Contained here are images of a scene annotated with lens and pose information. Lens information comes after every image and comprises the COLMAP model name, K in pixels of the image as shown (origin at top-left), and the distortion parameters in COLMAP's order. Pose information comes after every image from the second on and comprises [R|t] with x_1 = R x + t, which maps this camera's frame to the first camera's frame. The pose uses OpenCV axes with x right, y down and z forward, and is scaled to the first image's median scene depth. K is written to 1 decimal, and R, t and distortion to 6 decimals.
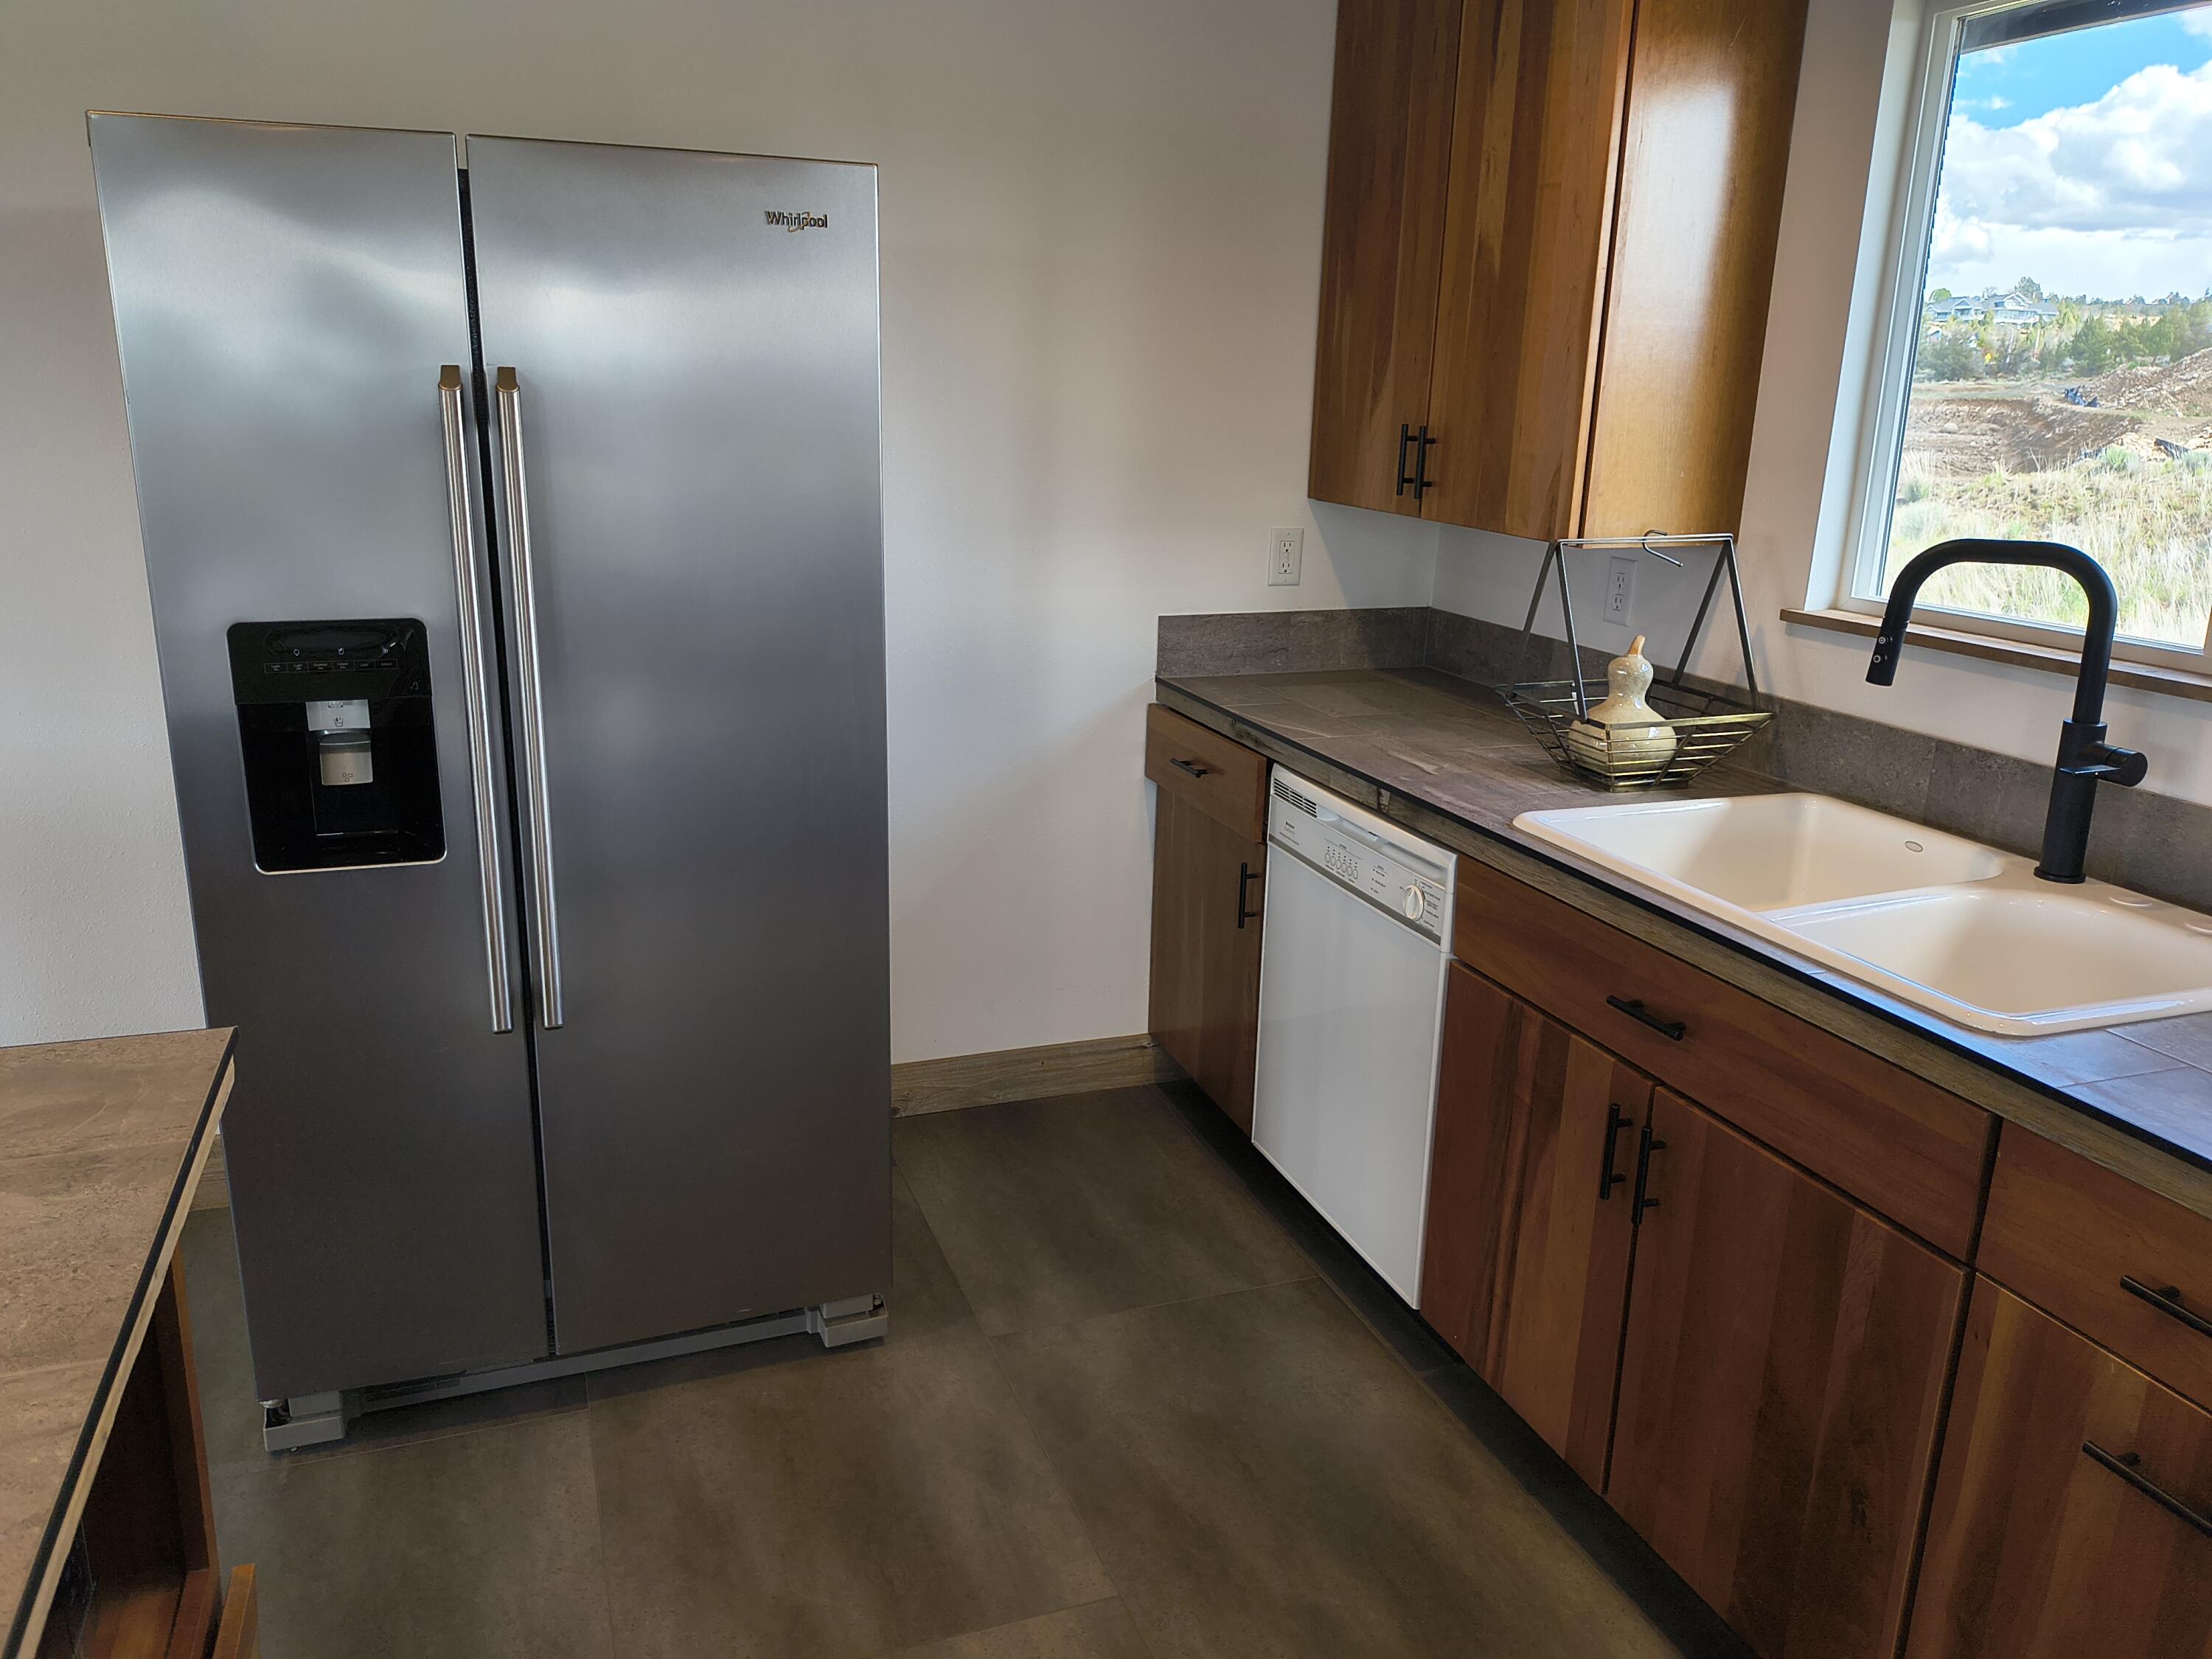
lens RADIAL K [[1604.9, 0, 1087.0], [0, 1604.9, 820.7], [0, 0, 1]] dist [0.040616, -0.044548]
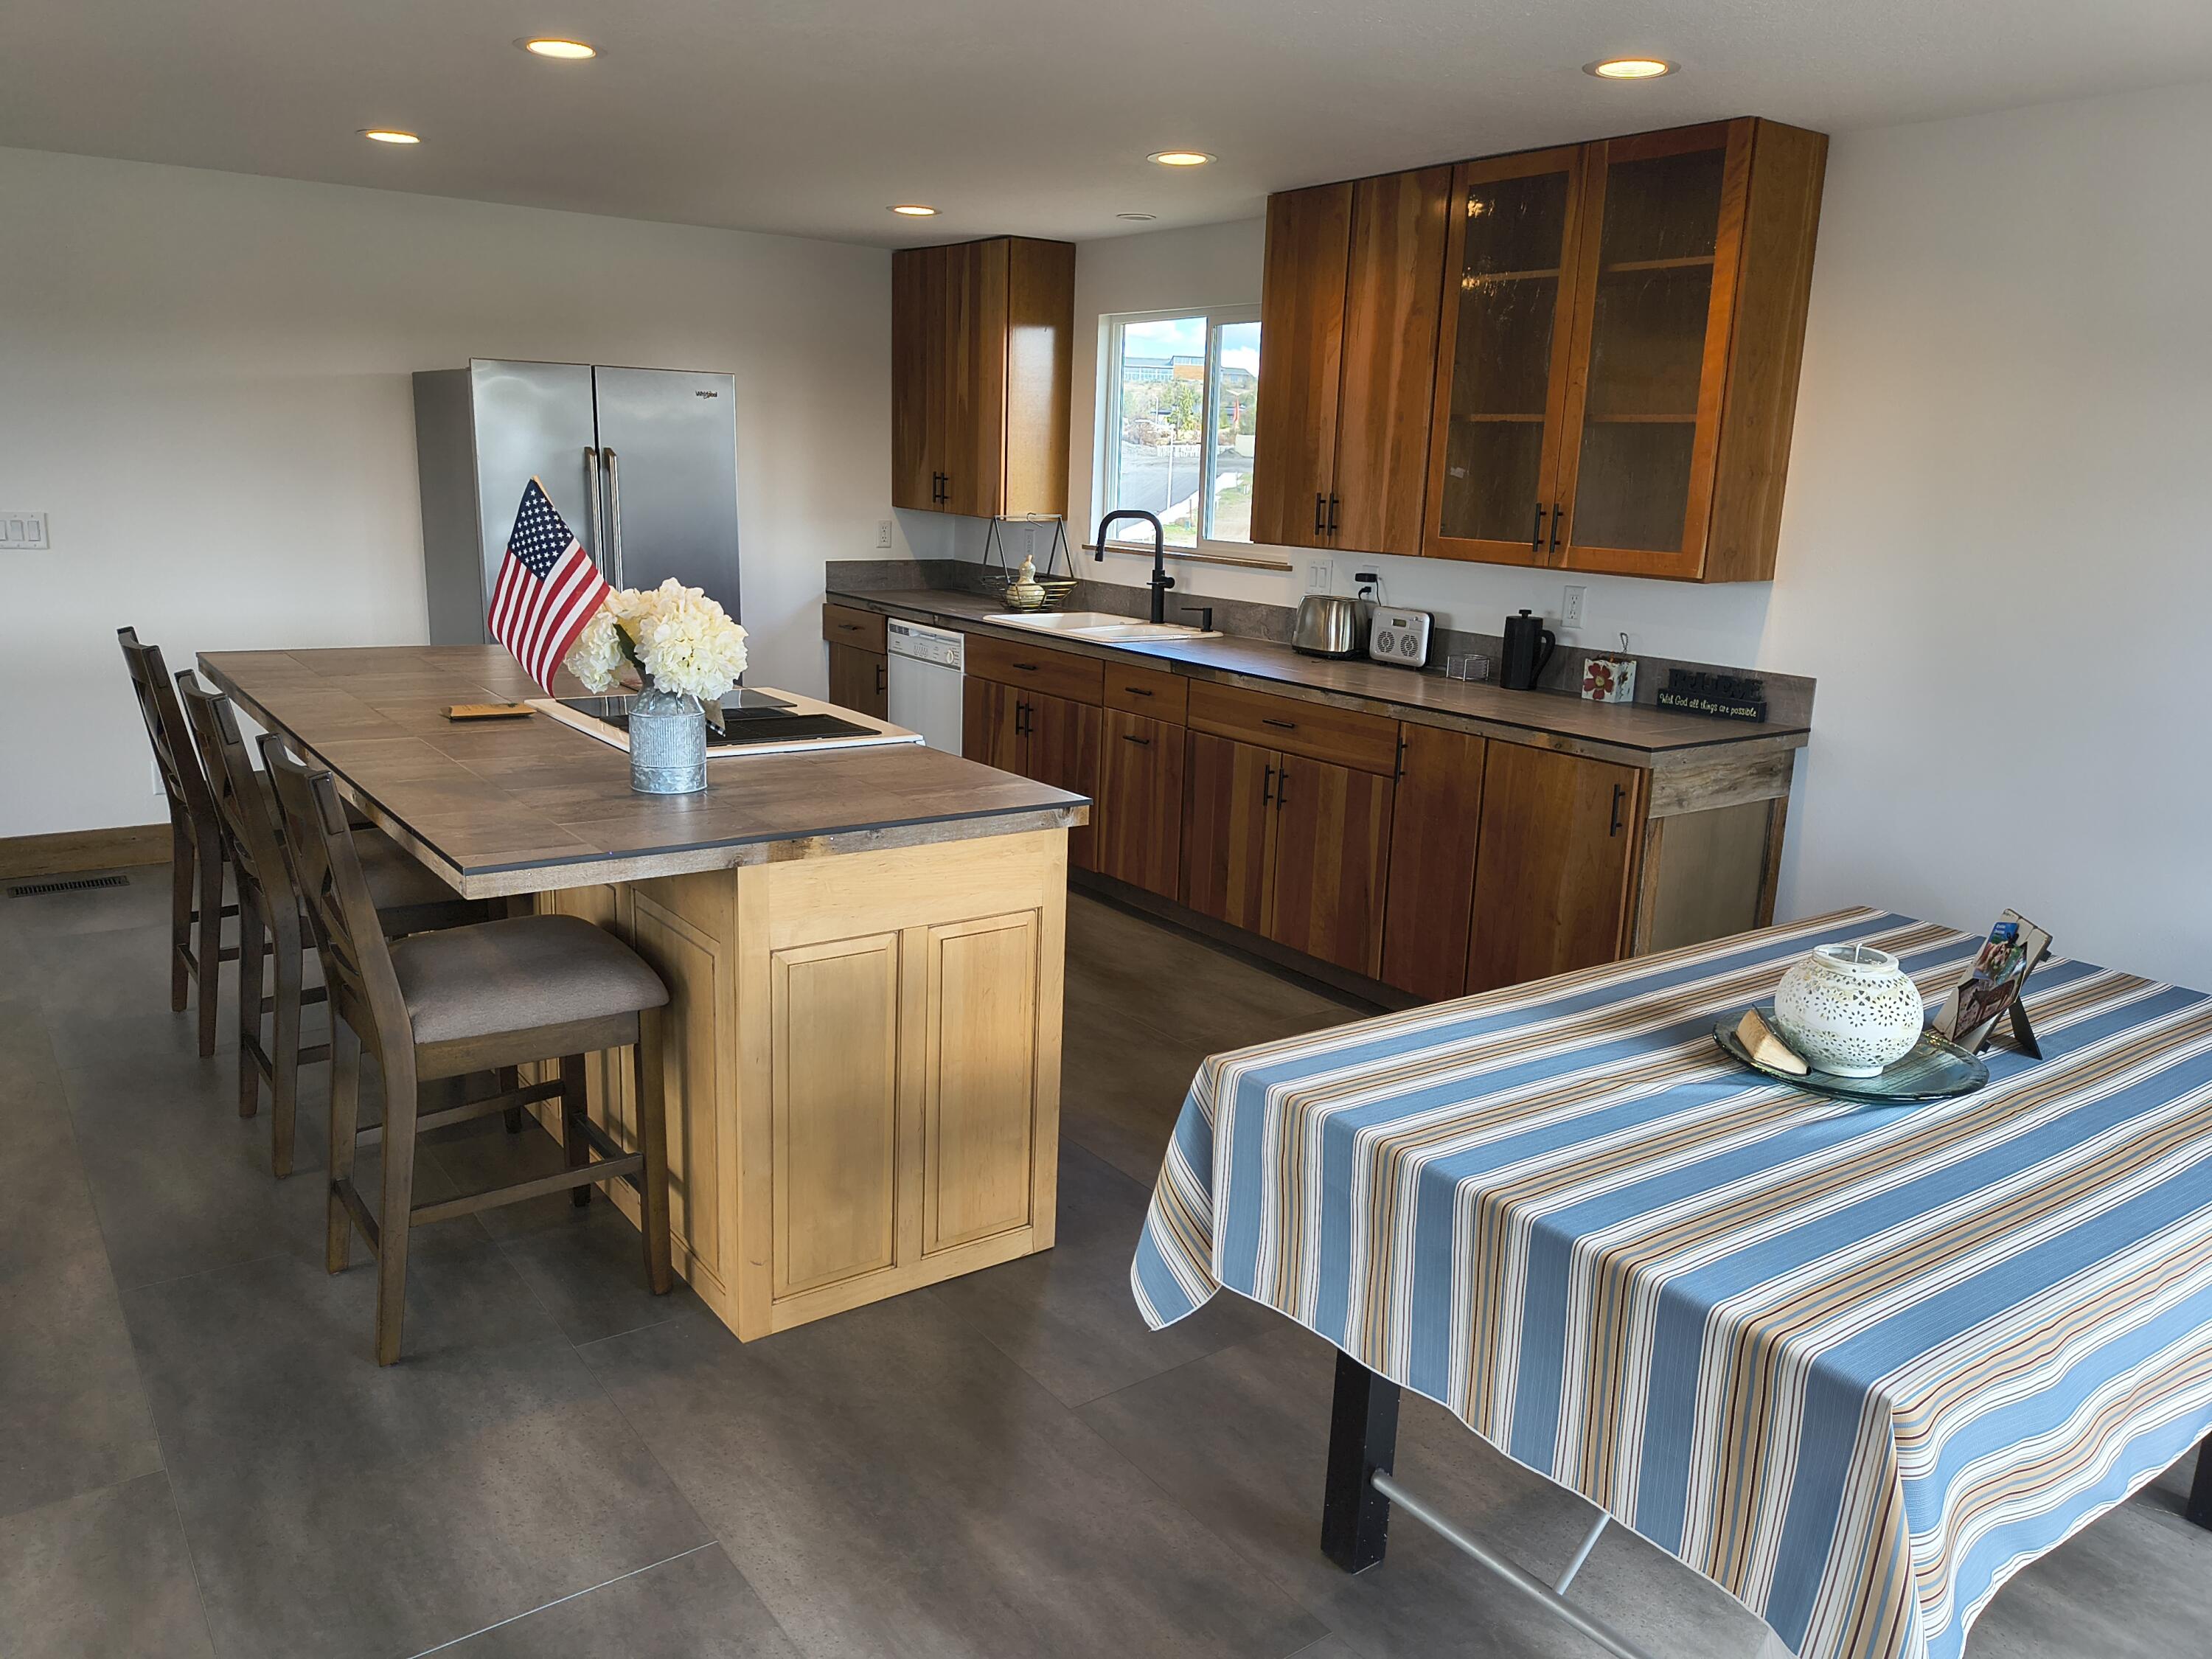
lens RADIAL K [[1604.9, 0, 1109.5], [0, 1604.9, 849.2], [0, 0, 1]] dist [0.040616, -0.044548]
pose [[0.958300, -0.060618, 0.279262, -0.284250], [0.064526, 0.997904, -0.004814, 0.381064], [-0.278385, 0.022633, 0.960203, -1.512433]]
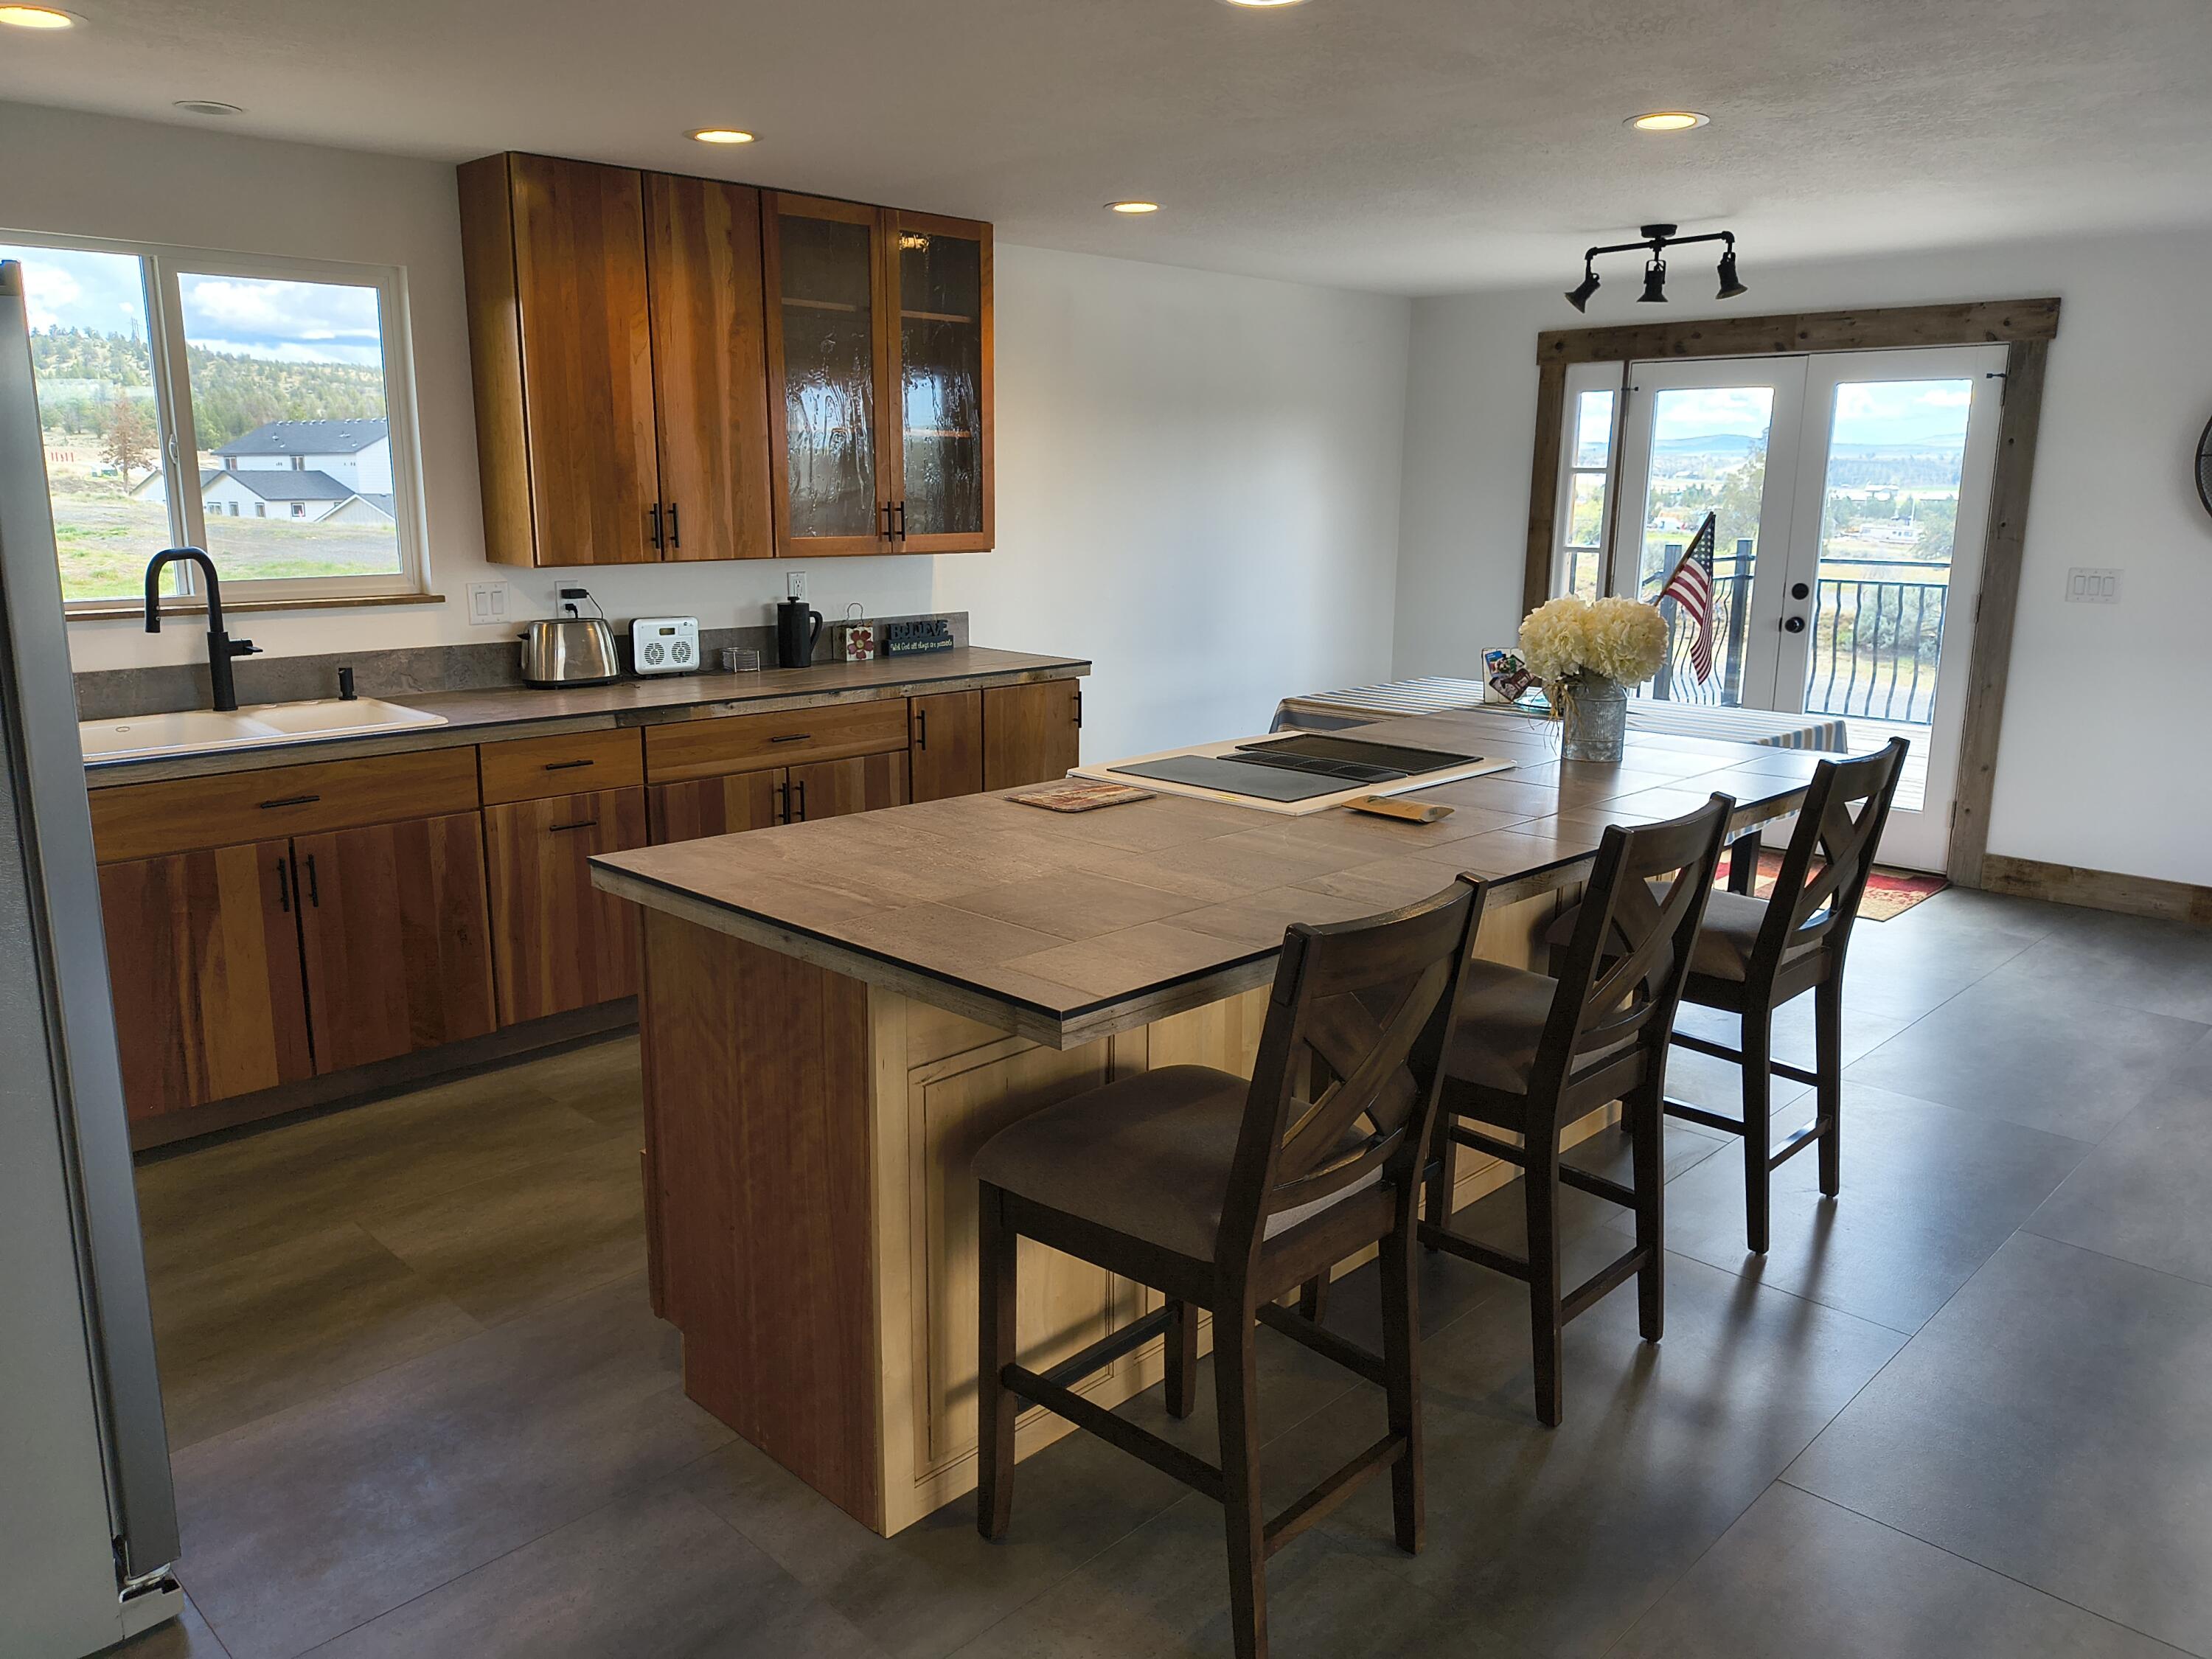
lens RADIAL K [[1604.9, 0, 1095.8], [0, 1604.9, 832.9], [0, 0, 1]] dist [0.040616, -0.044548]
pose [[-0.430460, -0.222652, 0.874717, -1.375844], [0.216487, 0.915343, 0.339529, -0.227644], [-0.876264, 0.335518, -0.345817, 0.654135]]
